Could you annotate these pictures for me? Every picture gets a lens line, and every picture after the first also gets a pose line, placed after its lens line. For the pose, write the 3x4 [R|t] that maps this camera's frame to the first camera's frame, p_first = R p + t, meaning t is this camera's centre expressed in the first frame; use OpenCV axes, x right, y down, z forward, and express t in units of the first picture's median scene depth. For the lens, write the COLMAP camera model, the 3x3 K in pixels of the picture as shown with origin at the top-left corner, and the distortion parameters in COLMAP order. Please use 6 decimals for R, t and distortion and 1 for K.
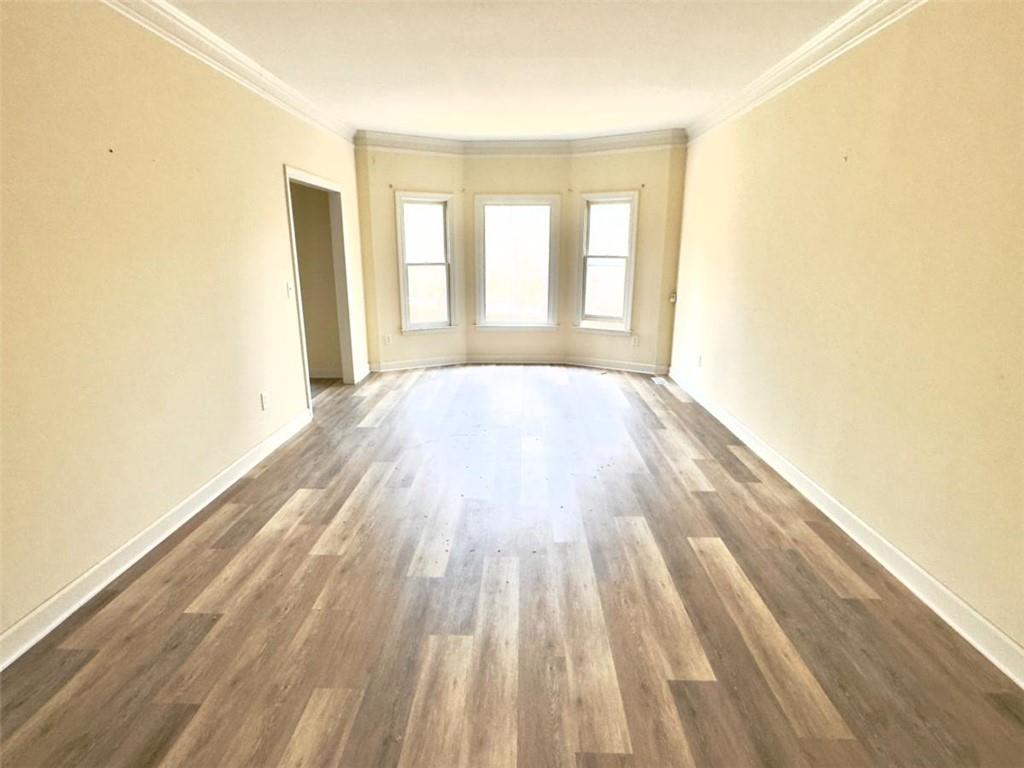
lens RADIAL K [[532.7, 0, 512.0], [0, 532.7, 384.0], [0, 0, 1]] dist [0.000152, -0.000027]
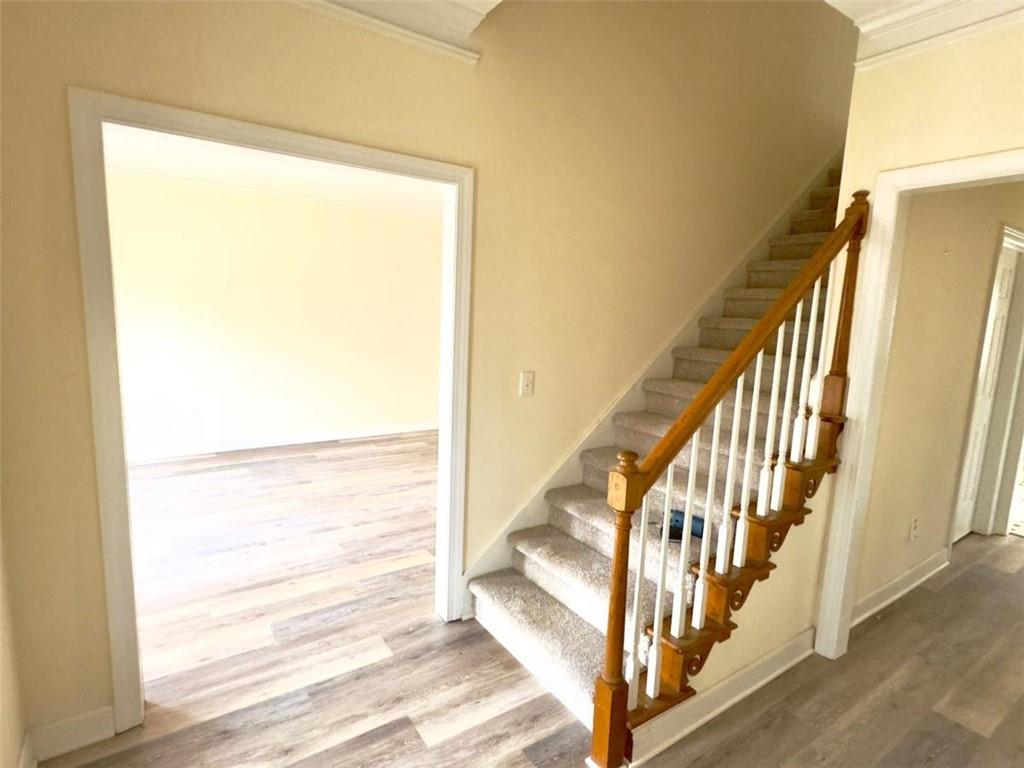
lens RADIAL K [[532.7, 0, 512.0], [0, 532.7, 384.0], [0, 0, 1]] dist [0.000152, -0.000027]
pose [[-0.580612, -0.141808, 0.801736, -0.776065], [0.163003, 0.944533, 0.285111, -0.287689], [-0.797697, 0.296224, -0.525292, 1.064380]]
